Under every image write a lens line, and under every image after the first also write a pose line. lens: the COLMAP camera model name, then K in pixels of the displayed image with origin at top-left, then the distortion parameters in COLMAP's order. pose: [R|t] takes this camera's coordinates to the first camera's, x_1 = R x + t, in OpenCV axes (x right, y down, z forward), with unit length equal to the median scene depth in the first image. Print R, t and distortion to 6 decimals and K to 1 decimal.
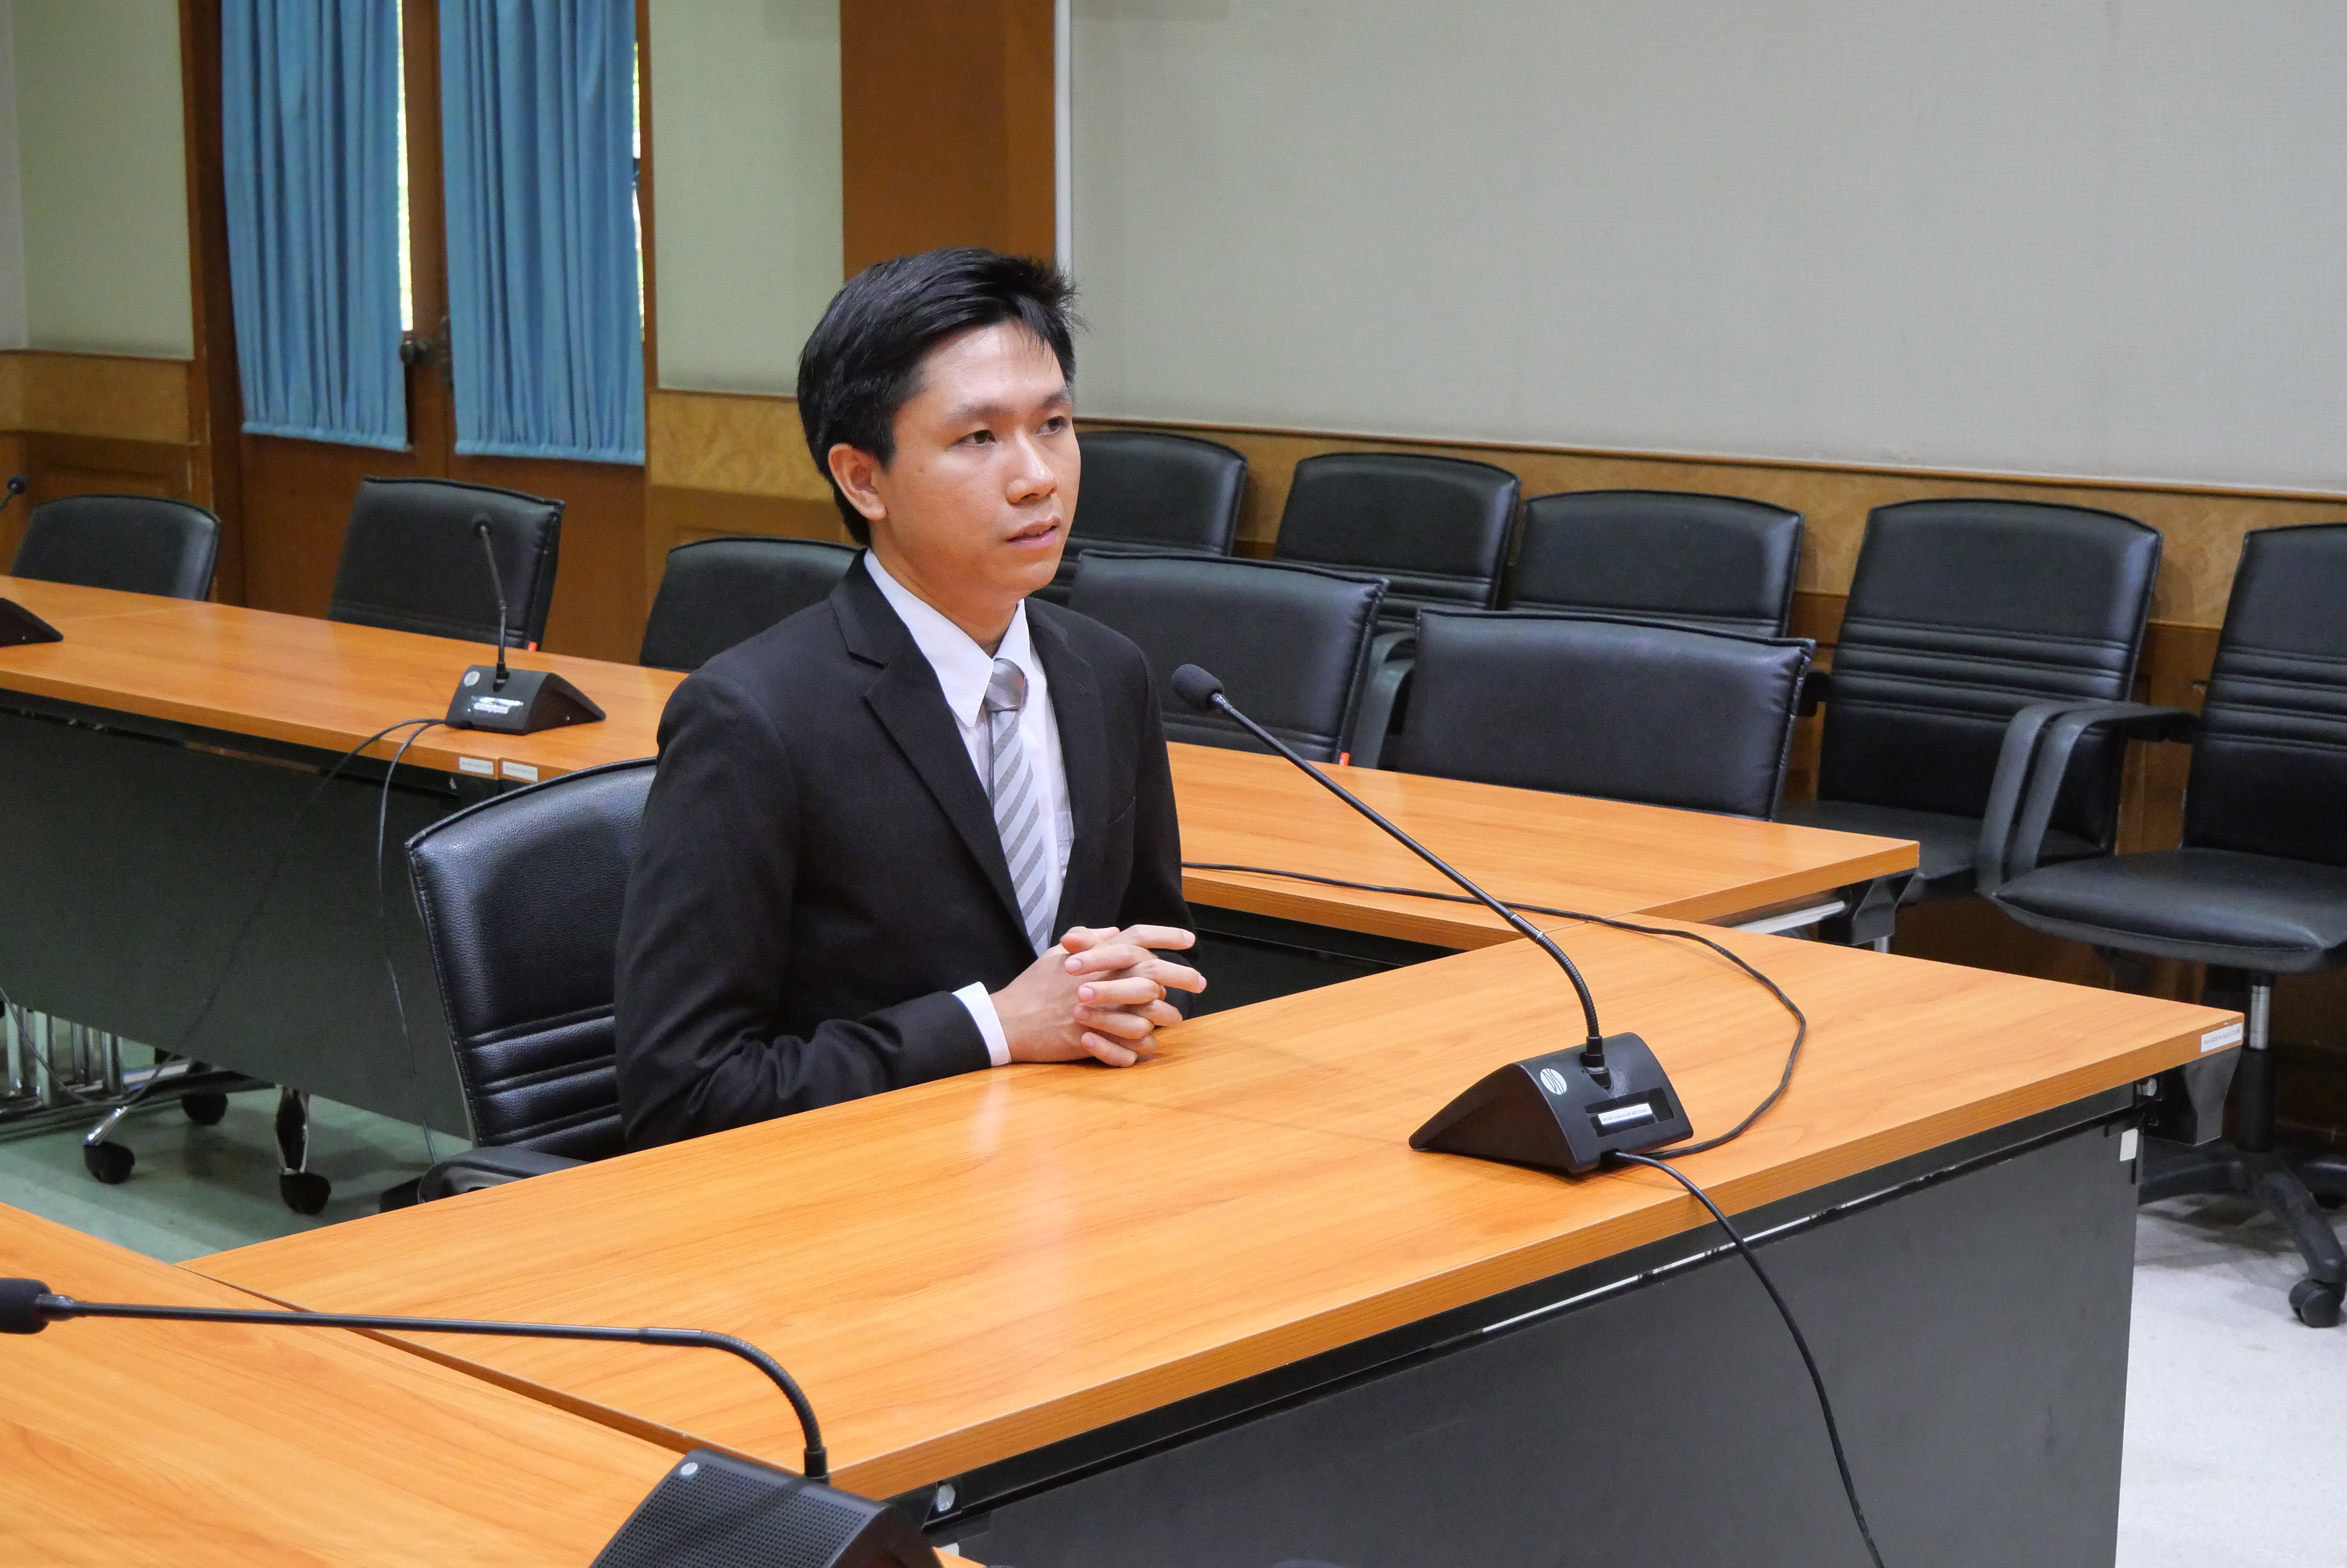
lens RADIAL K [[3753.6, 0, 1181.4], [0, 3753.6, 798.5], [0, 0, 1]] dist [0.008585, 0.000000]
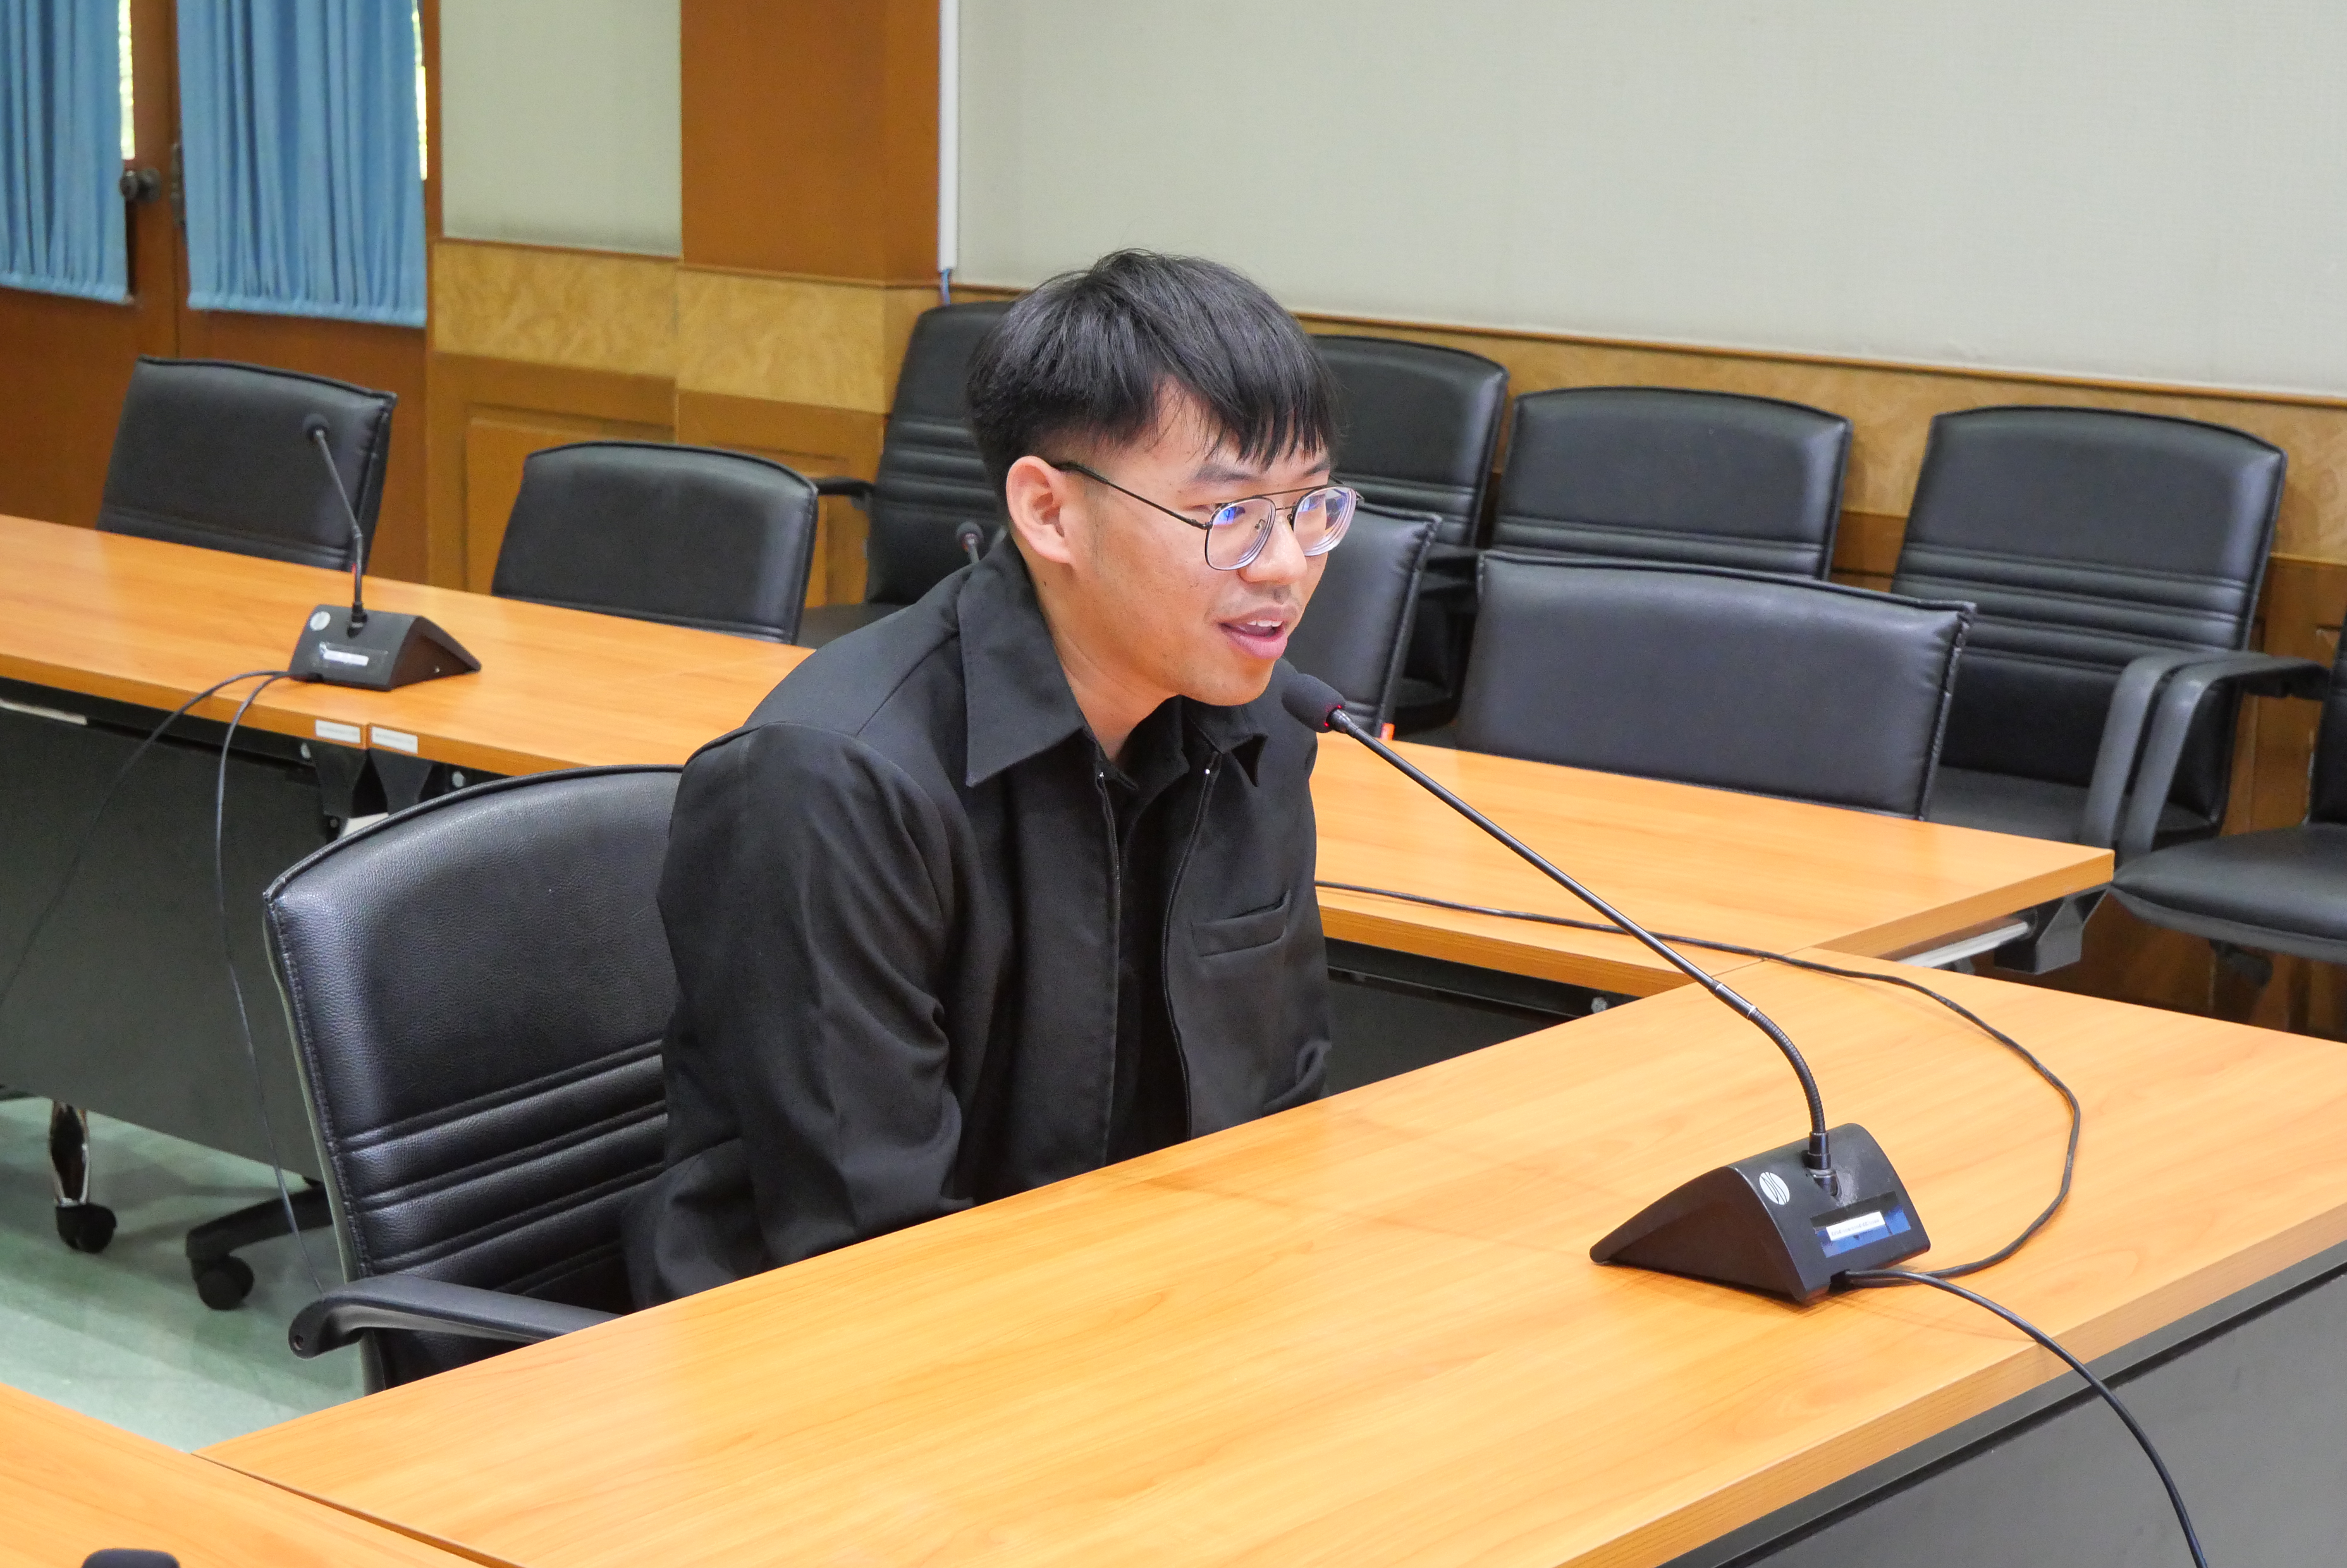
lens RADIAL K [[4319.2, 0, 1183.9], [0, 4319.2, 792.7], [0, 0, 1]] dist [0.017649, 0.000000]
pose [[0.997996, 0.005455, 0.063048, -0.050480], [-0.007184, 0.999604, 0.027223, -0.018336], [-0.062874, -0.027621, 0.997639, 0.032588]]
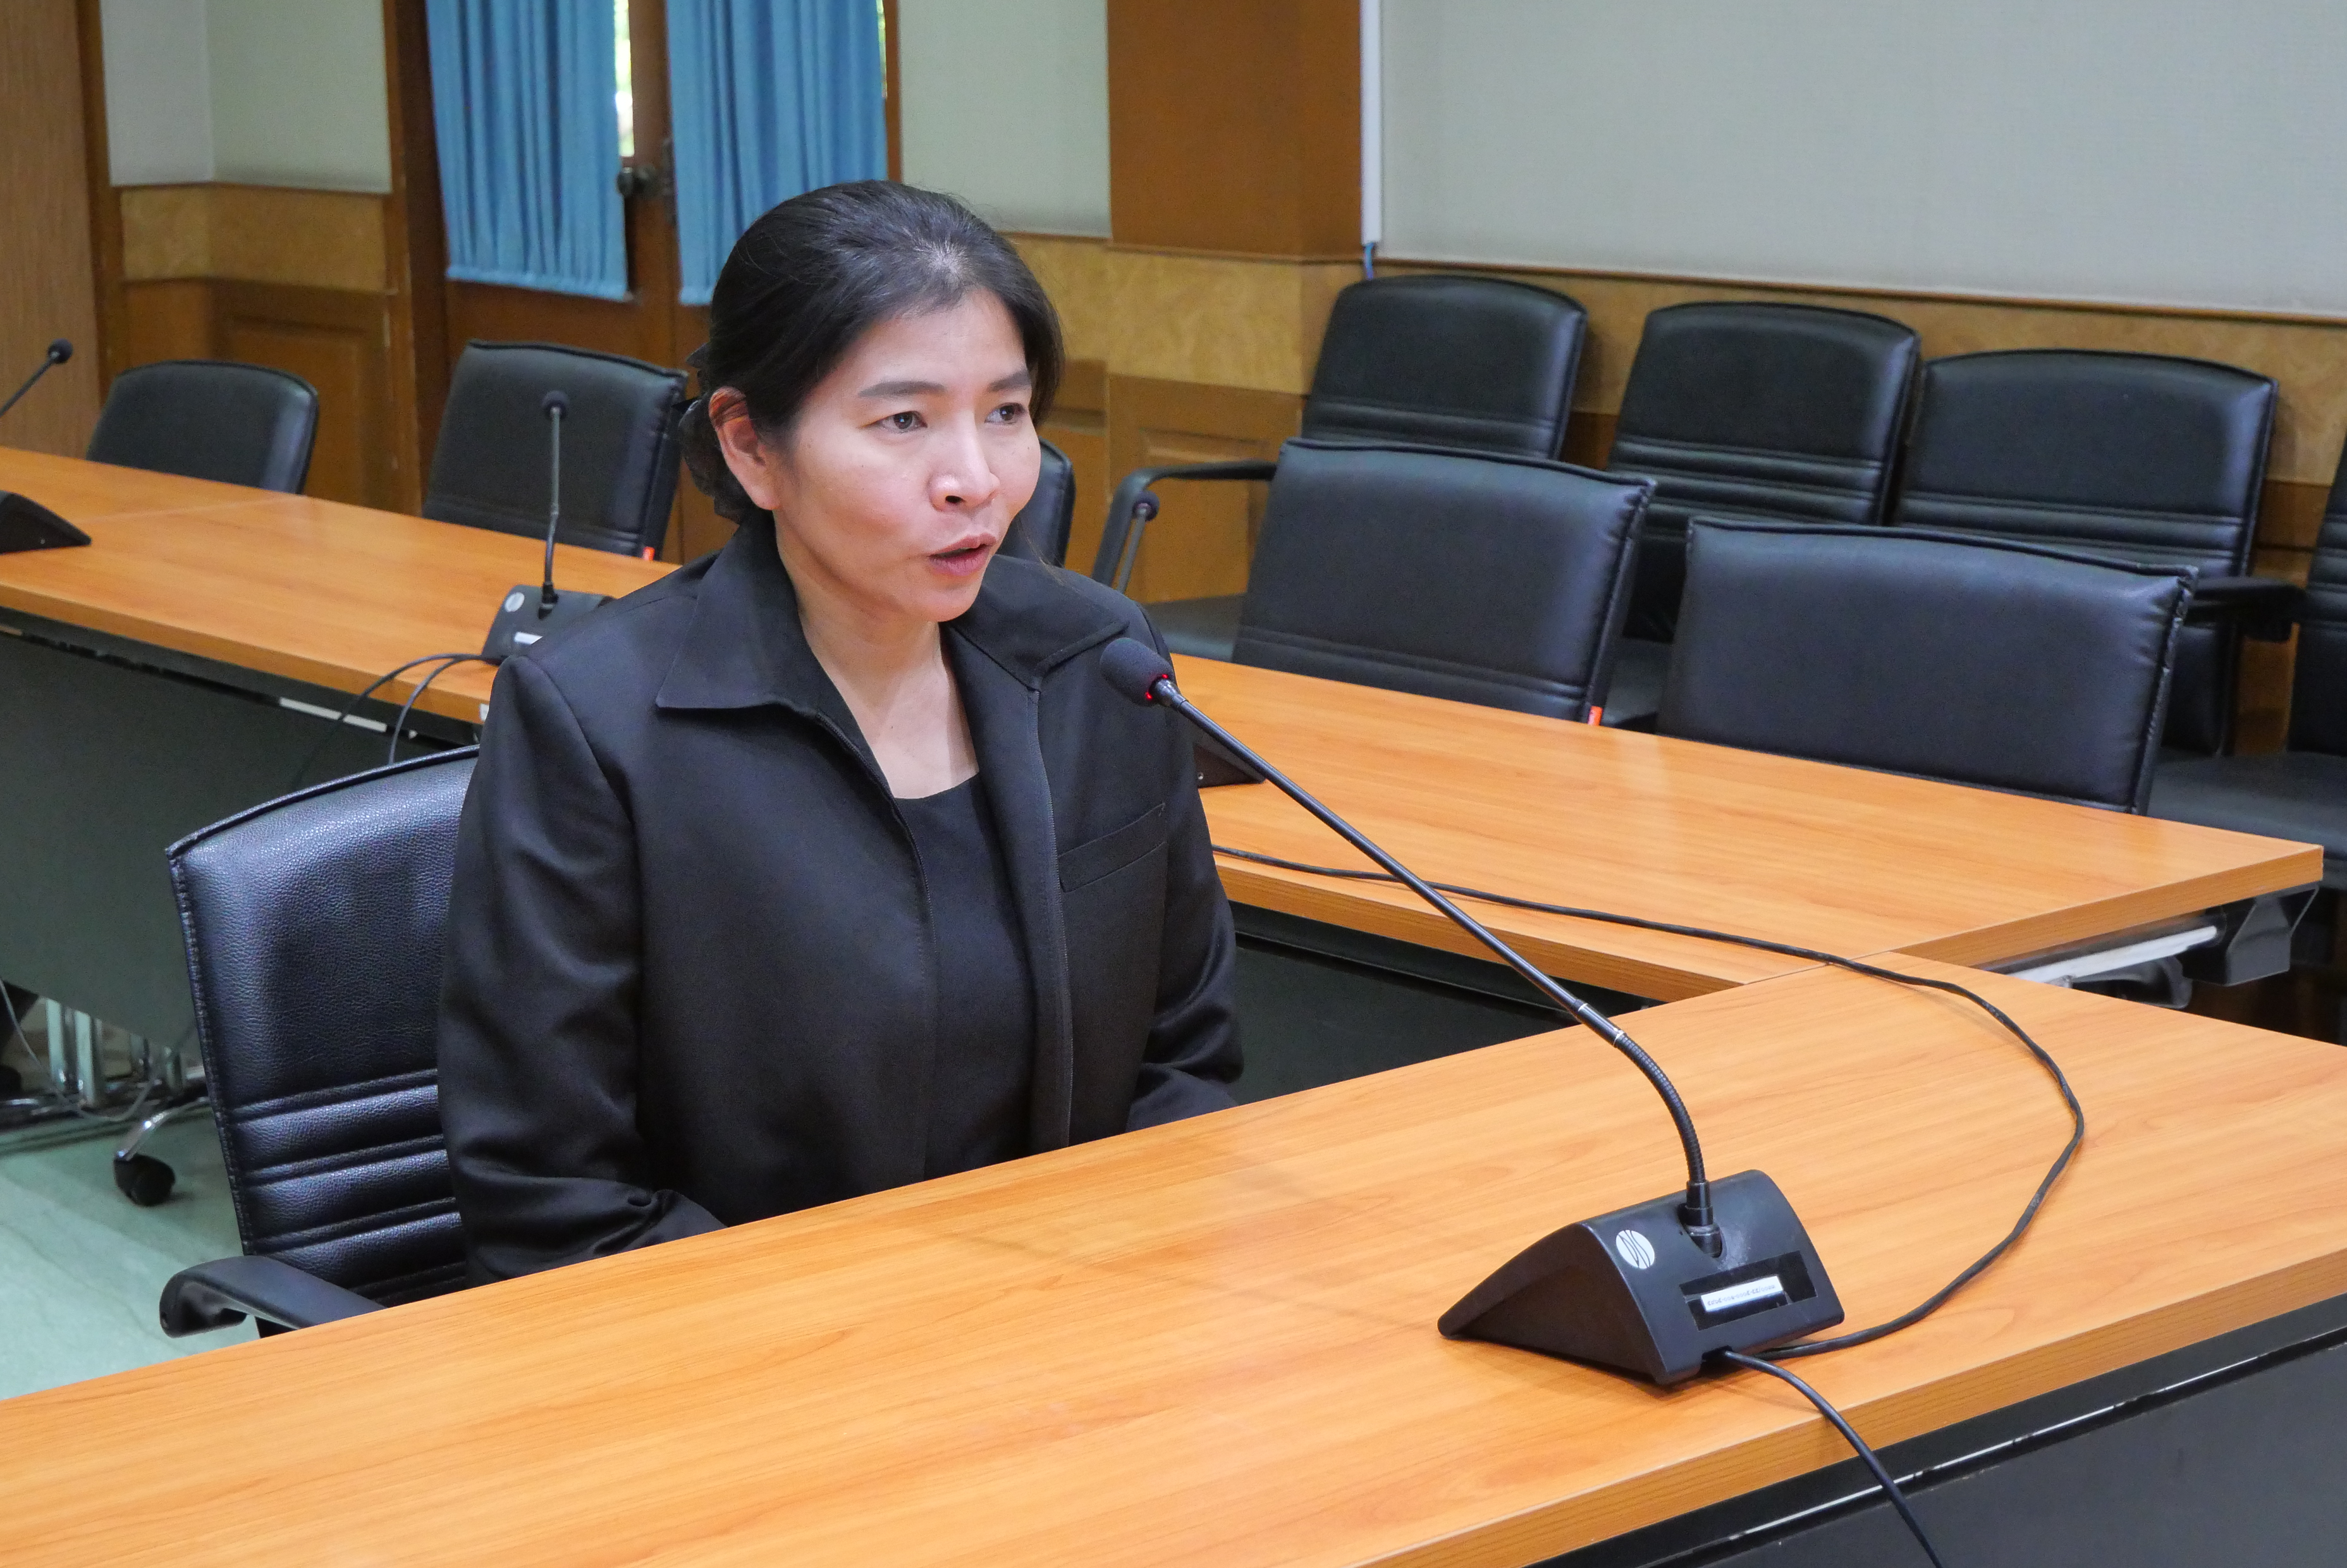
lens RADIAL K [[4319.2, 0, 1178.4], [0, 4319.2, 764.9], [0, 0, 1]] dist [0.017649, 0.000000]
pose [[0.992697, 0.007541, -0.120402, 0.052431], [-0.005198, 0.999791, 0.019763, -0.013913], [0.120526, -0.018993, 0.992529, 0.090977]]
